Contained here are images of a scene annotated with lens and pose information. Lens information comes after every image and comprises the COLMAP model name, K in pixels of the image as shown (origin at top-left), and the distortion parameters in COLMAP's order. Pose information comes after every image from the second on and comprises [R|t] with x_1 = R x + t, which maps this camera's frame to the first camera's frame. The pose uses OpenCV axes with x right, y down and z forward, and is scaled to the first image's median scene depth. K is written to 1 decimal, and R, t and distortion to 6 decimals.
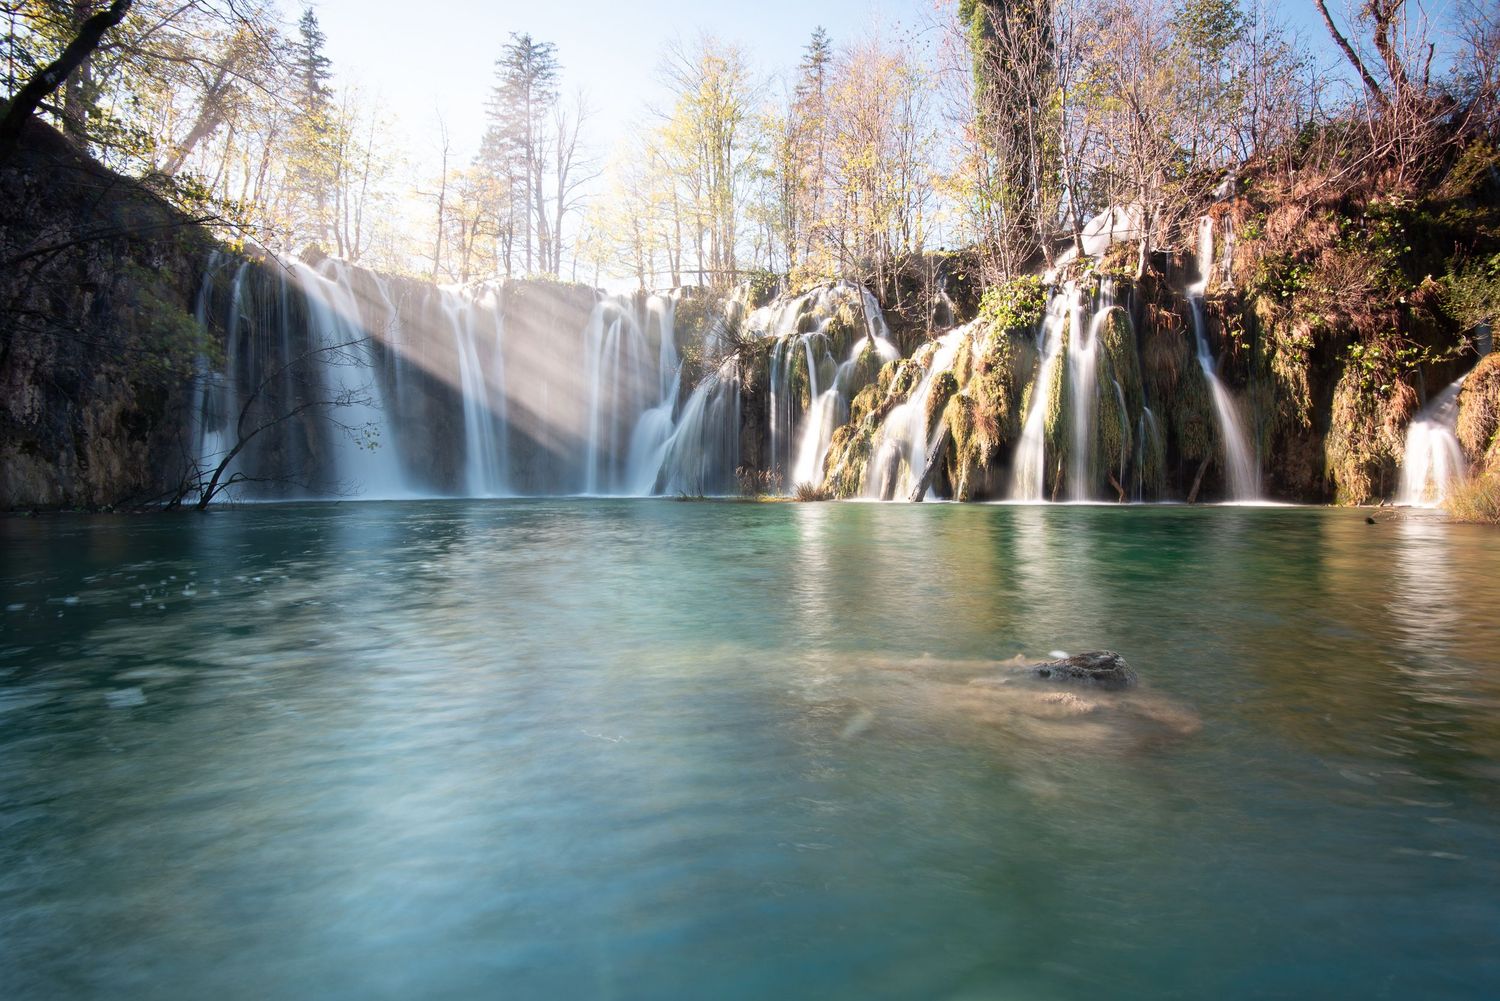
lens RADIAL K [[706.5, 0, 740.5], [0, 706.5, 510.7], [0, 0, 1]] dist [-0.048649, -0.005164]
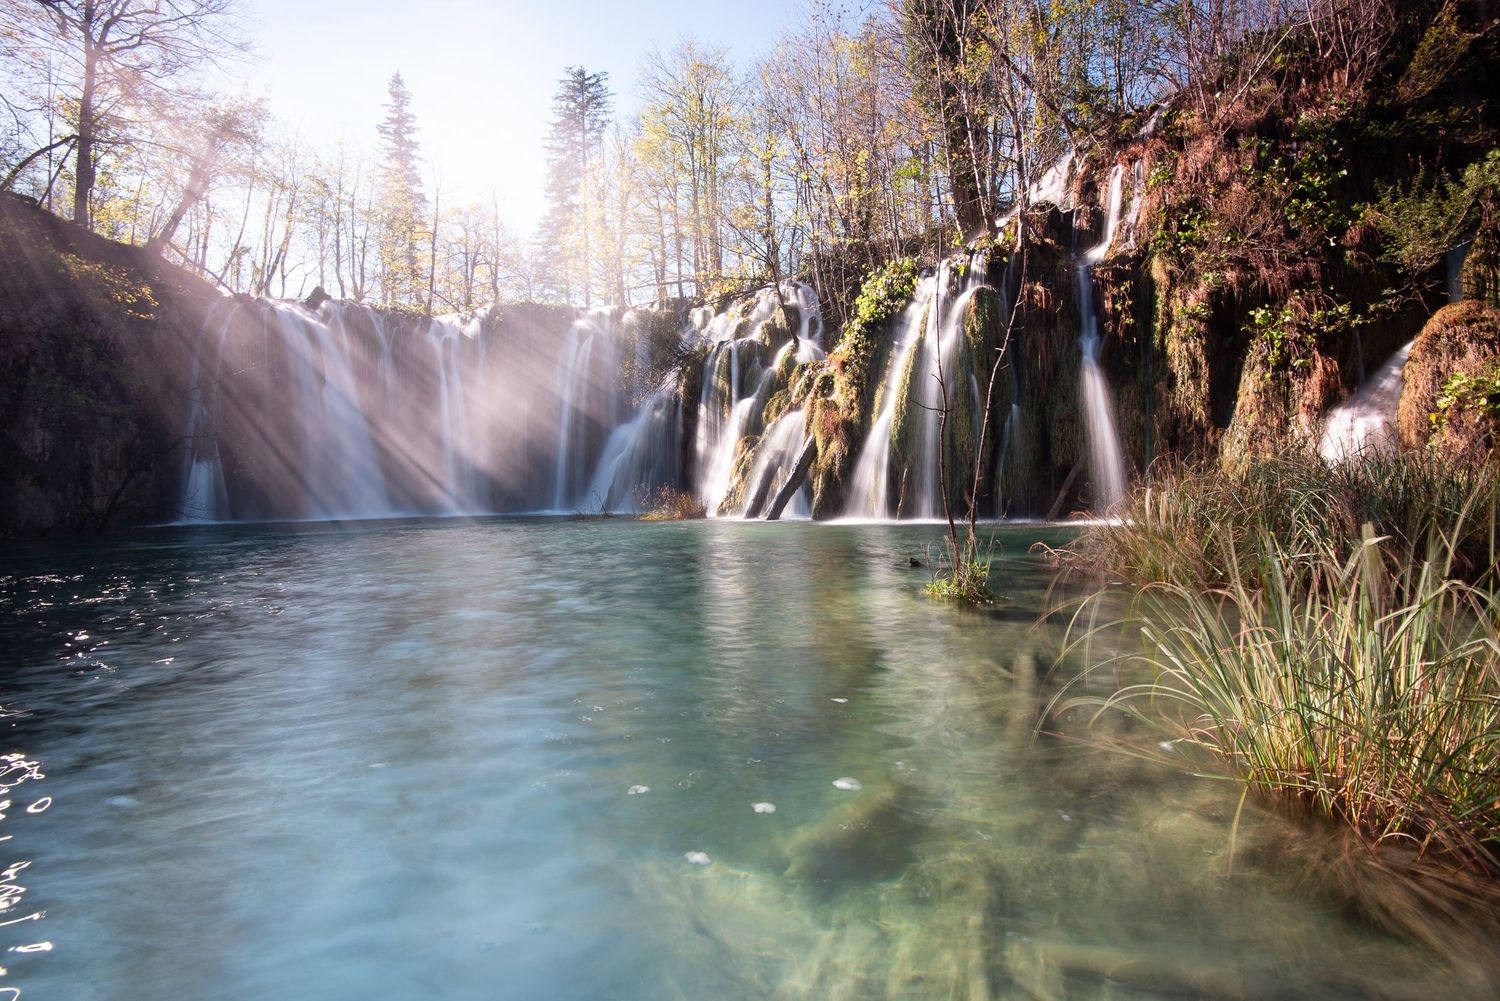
lens RADIAL K [[706.5, 0, 759.4], [0, 706.5, 511.2], [0, 0, 1]] dist [-0.048649, -0.005164]
pose [[0.974903, -0.010388, -0.222387, 0.452562], [0.007795, 0.999891, -0.012531, -0.013153], [0.222493, 0.010483, 0.974878, 0.115683]]
